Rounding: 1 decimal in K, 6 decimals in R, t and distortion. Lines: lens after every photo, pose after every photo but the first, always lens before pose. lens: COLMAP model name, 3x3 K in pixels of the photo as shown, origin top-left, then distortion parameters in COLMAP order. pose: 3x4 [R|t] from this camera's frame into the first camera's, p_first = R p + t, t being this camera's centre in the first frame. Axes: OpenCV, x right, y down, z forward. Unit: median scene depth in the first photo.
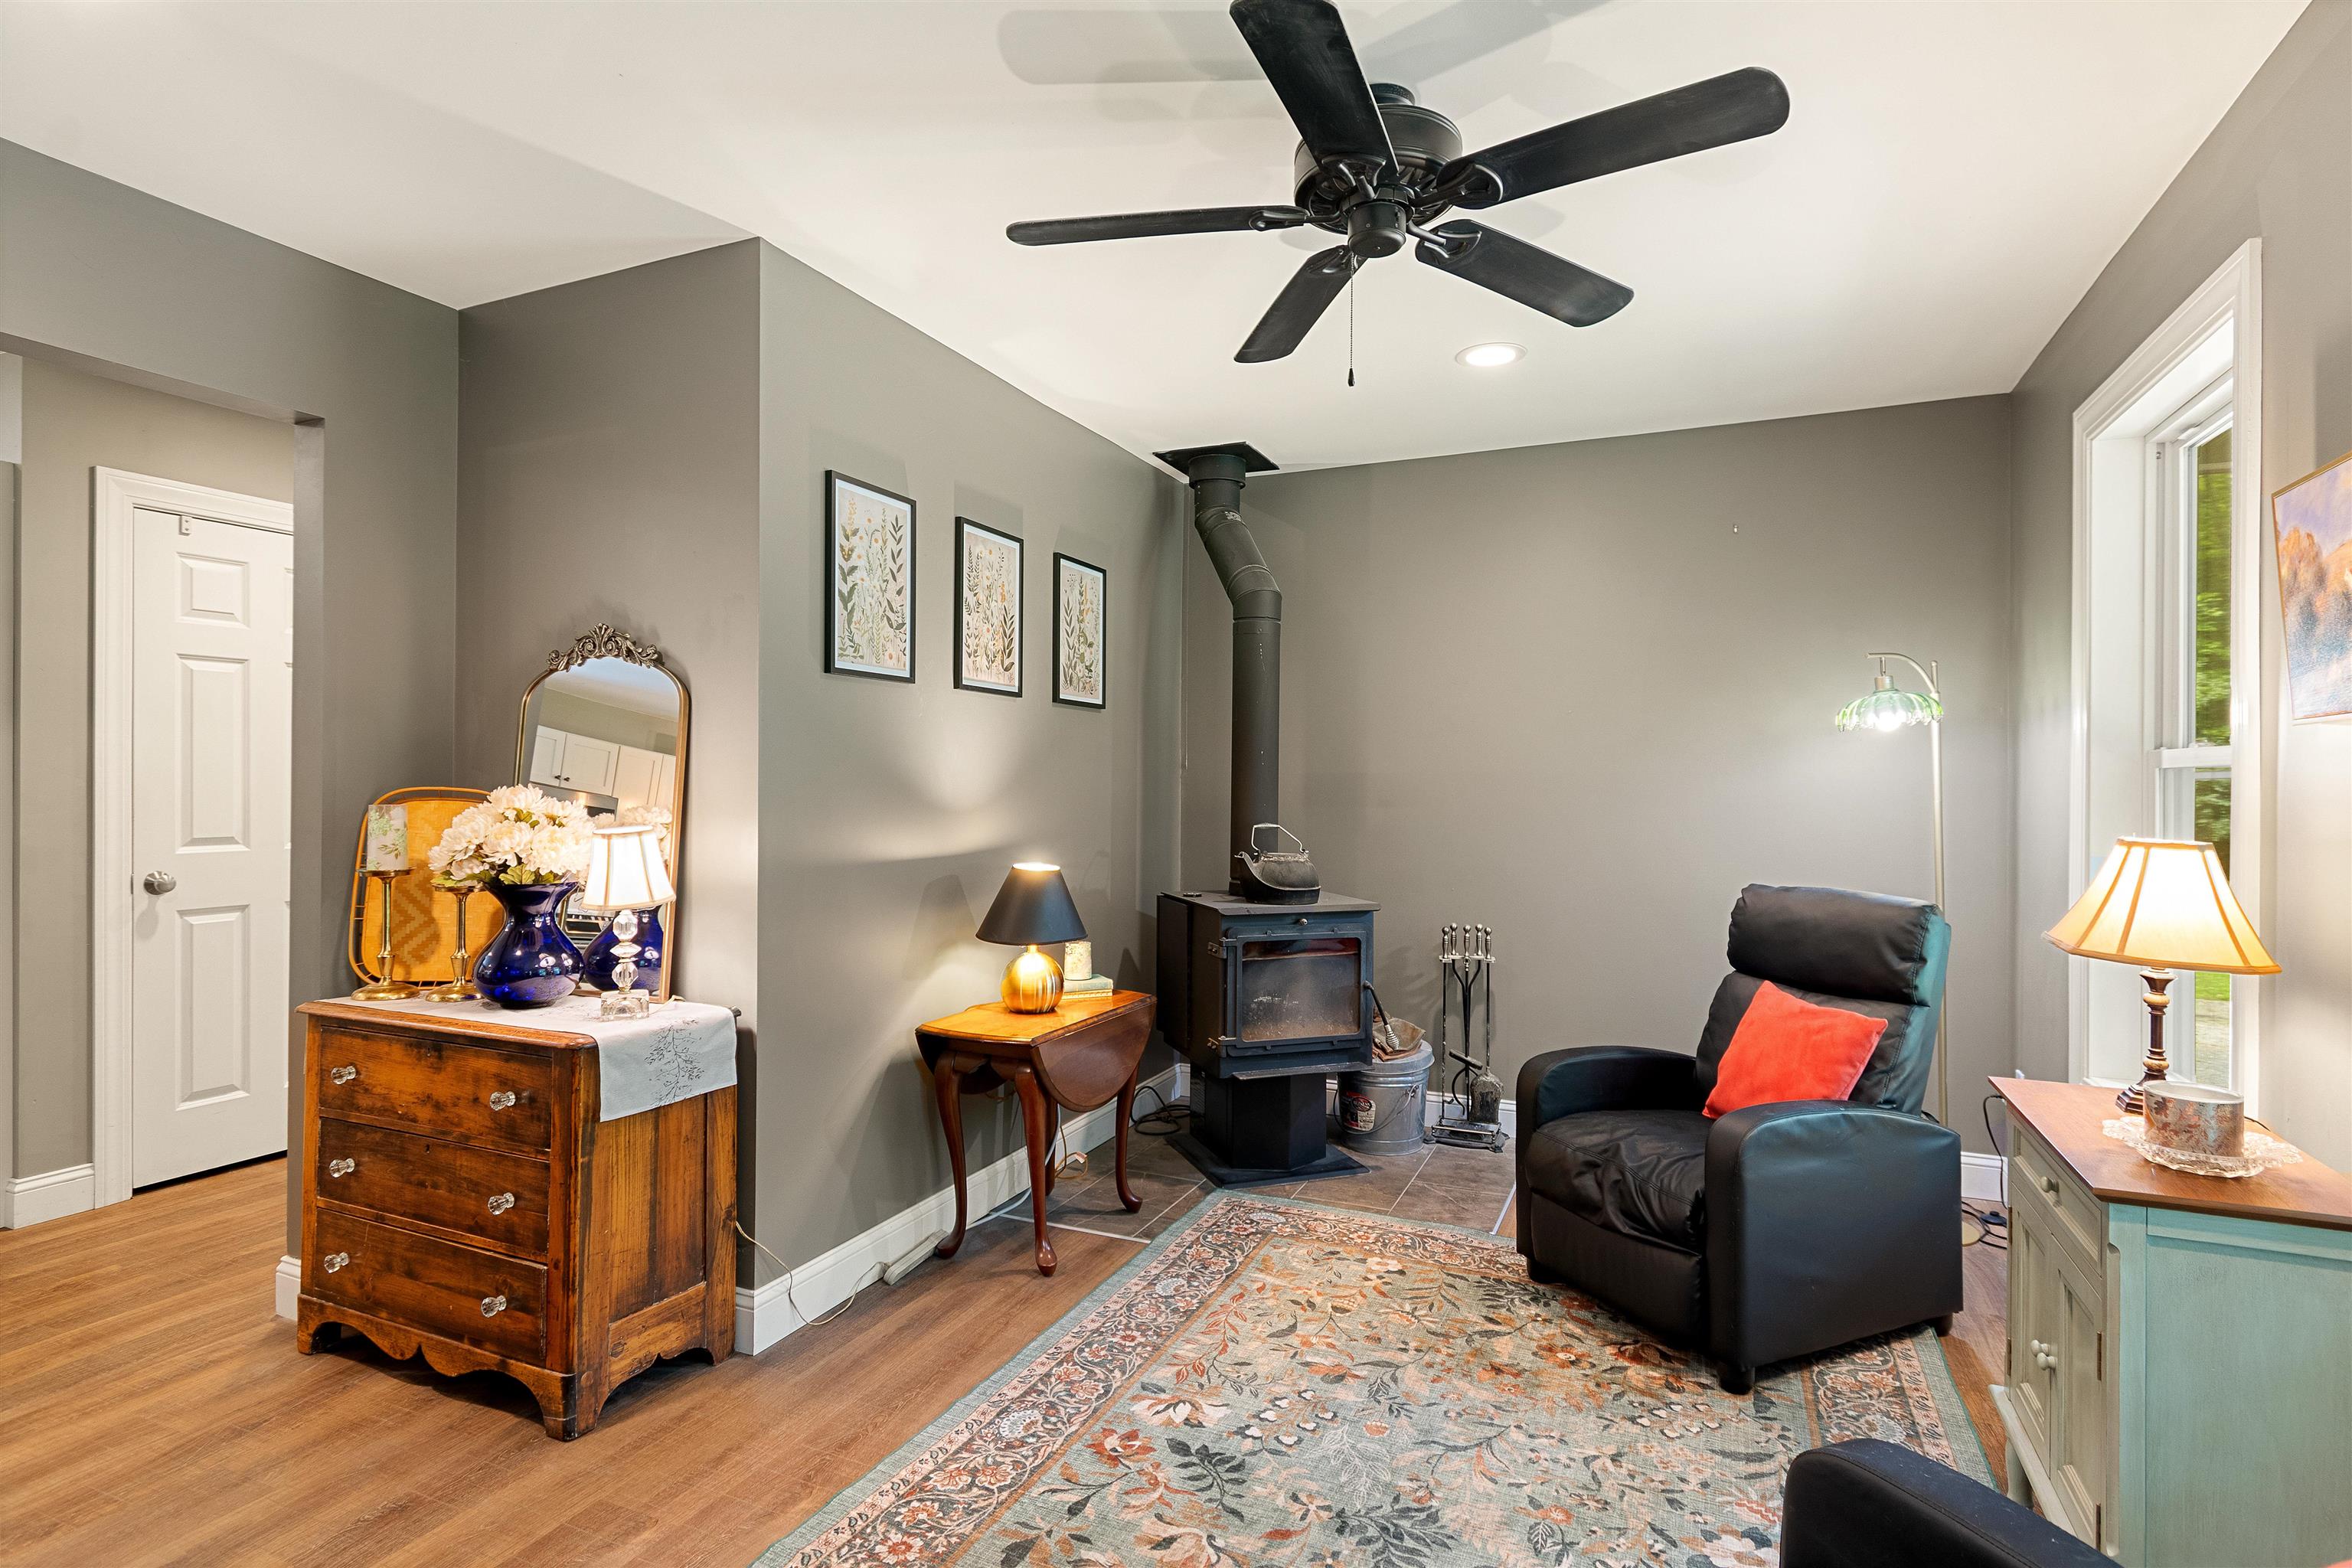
lens RADIAL K [[1158.9, 0, 1176.0], [0, 1158.9, 784.0], [0, 0, 1]] dist [0.000209, -0.001326]
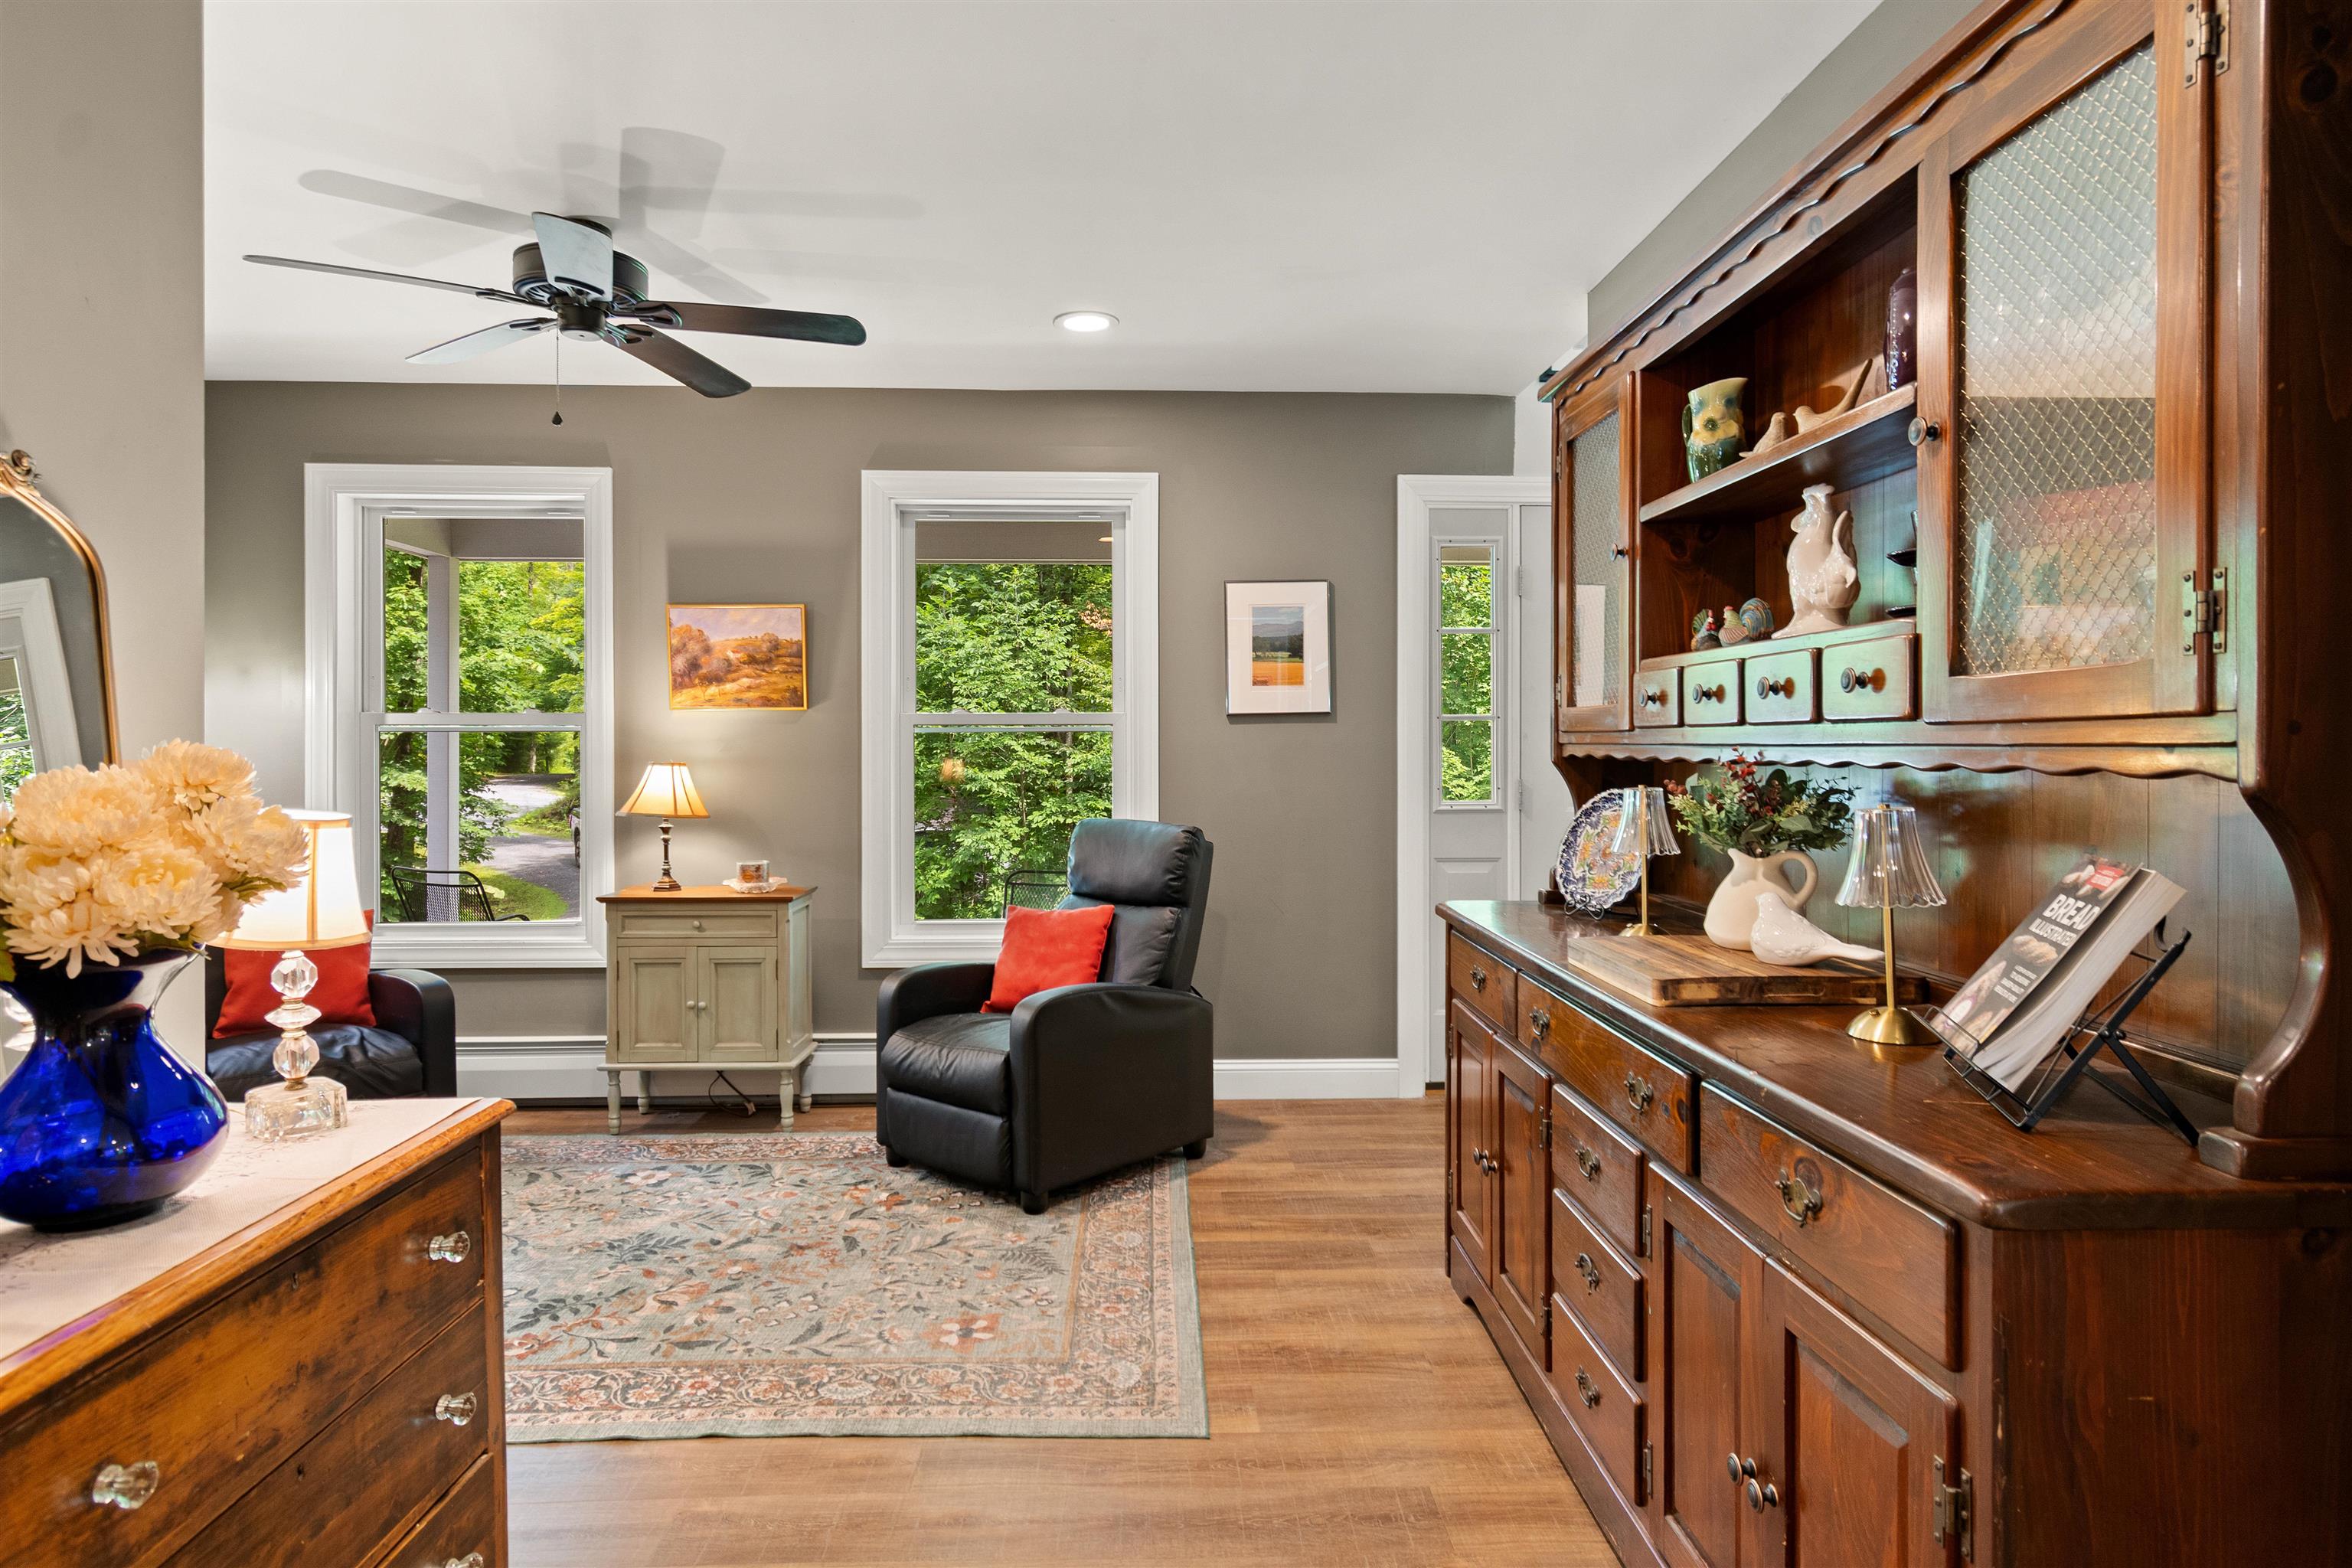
lens RADIAL K [[1342.0, 0, 1175.1], [0, 1342.0, 741.7], [0, 0, 1]] dist [0.000638, -0.000036]
pose [[-0.433312, -0.004526, 0.901232, -1.117802], [-0.002975, 0.999989, 0.003592, -0.000658], [-0.901239, -0.001125, -0.433321, 0.771396]]
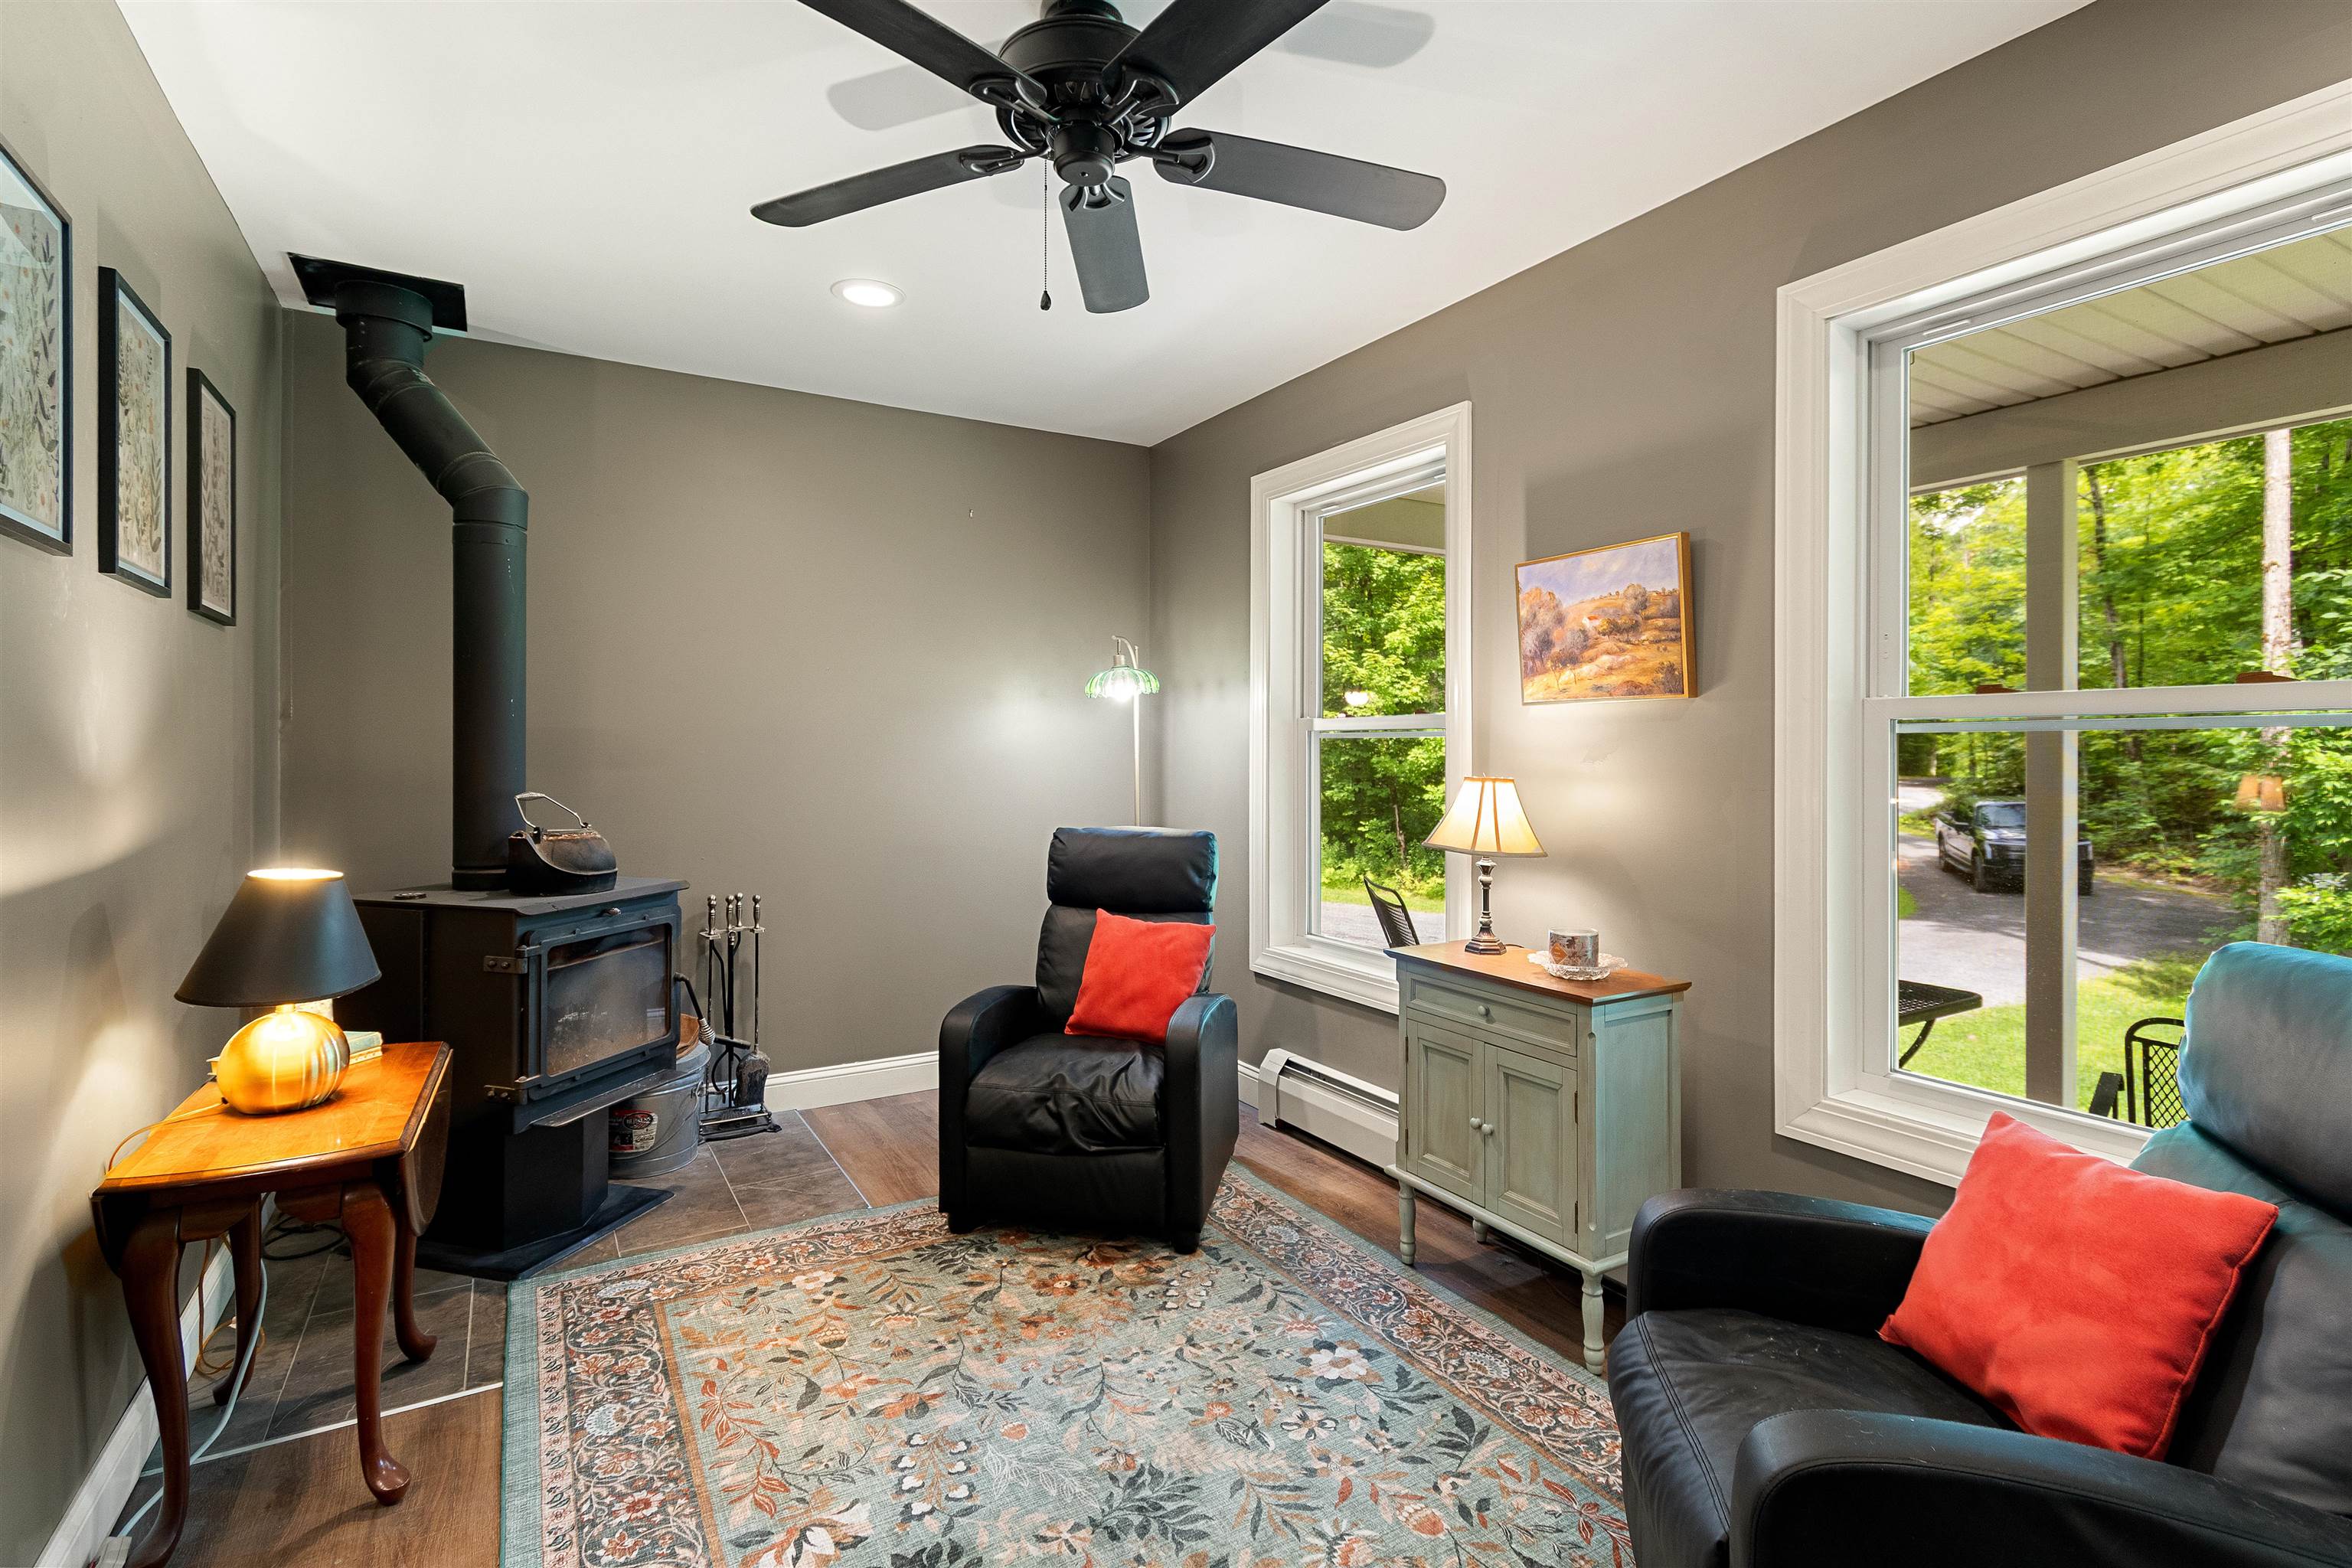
lens RADIAL K [[1104.8, 0, 1173.8], [0, 1104.8, 749.5], [0, 0, 1]] dist [0.003053, -0.000004]
pose [[0.576268, -0.006111, 0.817238, -0.383152], [0.001043, 0.999977, 0.006743, 0.000657], [-0.817260, -0.003034, 0.576261, 0.306297]]
